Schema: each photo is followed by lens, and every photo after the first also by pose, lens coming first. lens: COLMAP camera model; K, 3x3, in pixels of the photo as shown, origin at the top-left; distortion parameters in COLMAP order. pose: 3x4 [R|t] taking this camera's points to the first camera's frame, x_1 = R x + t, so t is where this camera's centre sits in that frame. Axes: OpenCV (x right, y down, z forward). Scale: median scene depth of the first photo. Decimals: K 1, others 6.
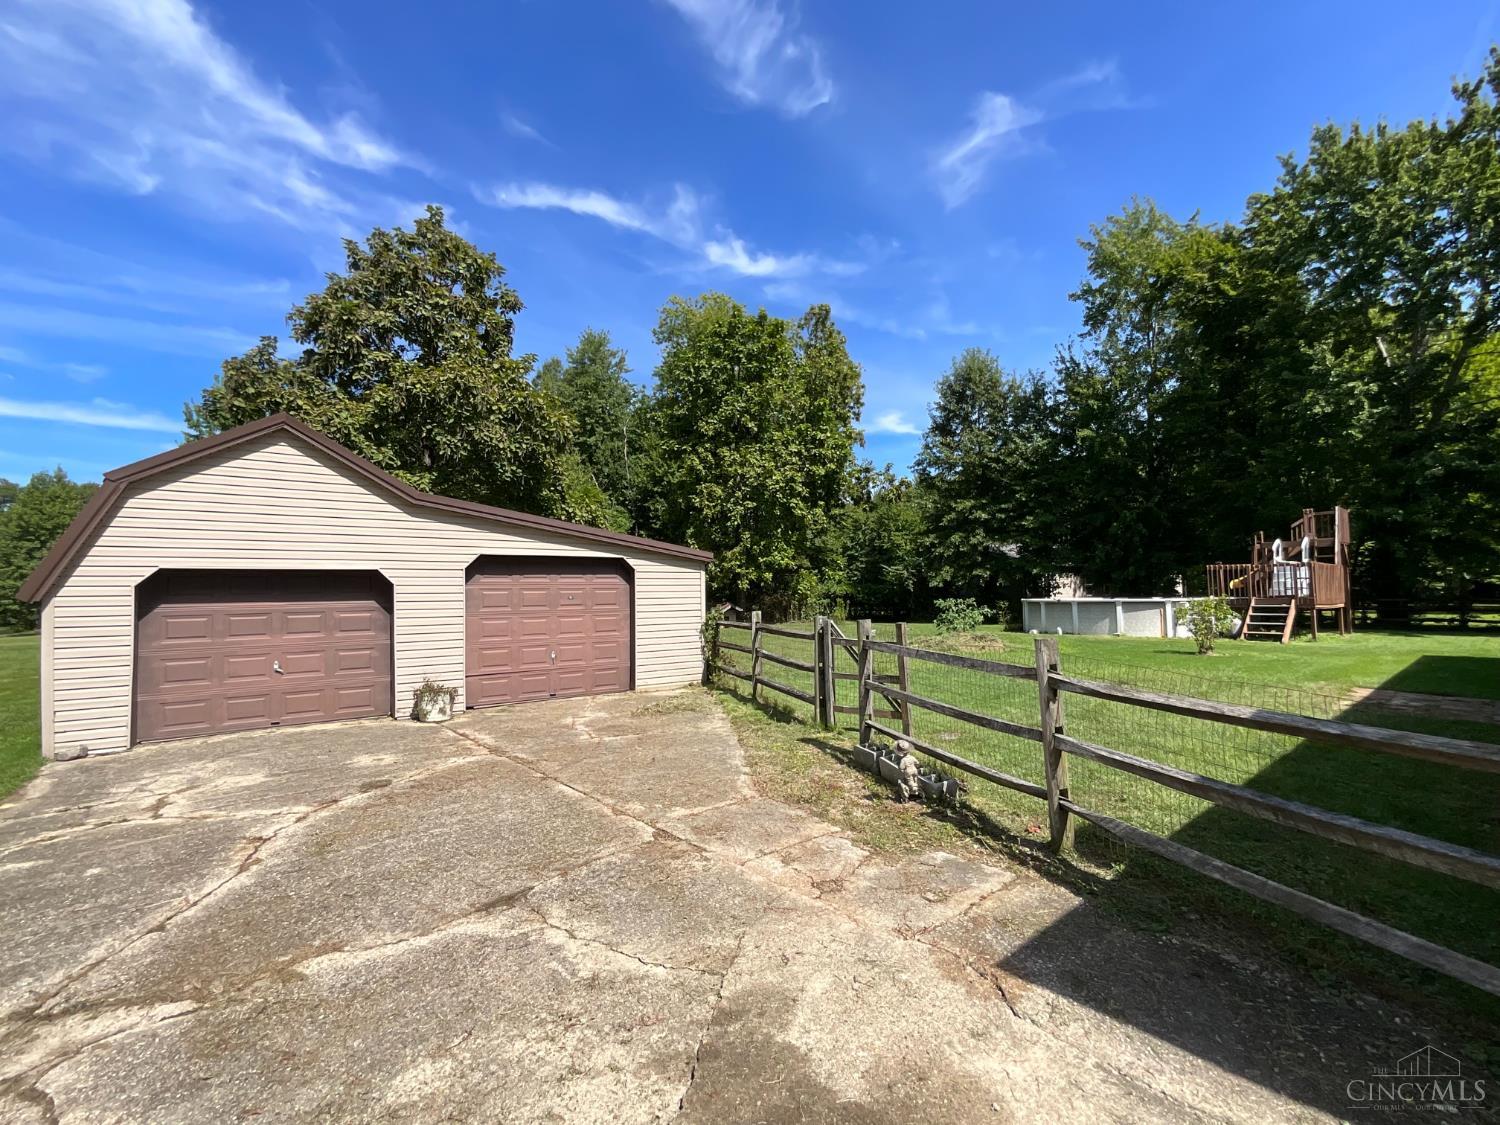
lens RADIAL K [[658.3, 0, 750.0], [0, 658.3, 562.5], [0, 0, 1]] dist [-0.000987, -0.000144]
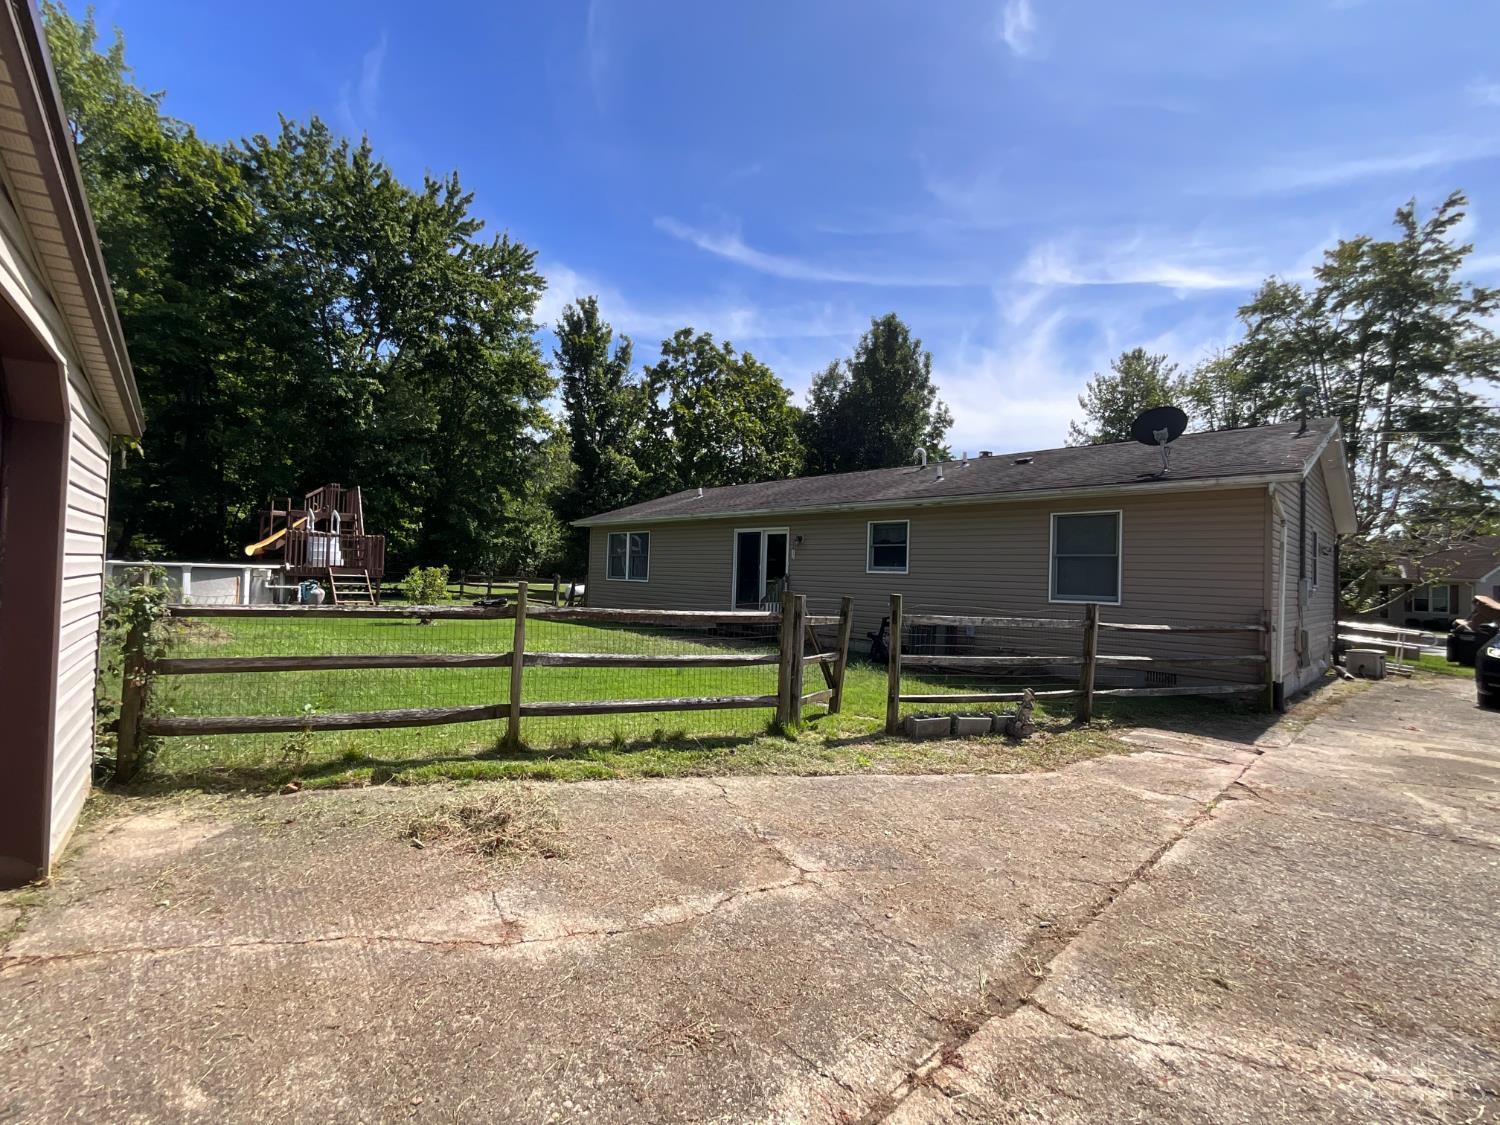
lens RADIAL K [[658.3, 0, 750.0], [0, 658.3, 562.5], [0, 0, 1]] dist [-0.000987, -0.000144]
pose [[-0.064731, 0.032281, 0.997380, -0.654346], [-0.081732, 0.995947, -0.037539, 0.079192], [-0.994550, -0.083948, -0.061831, 1.058833]]
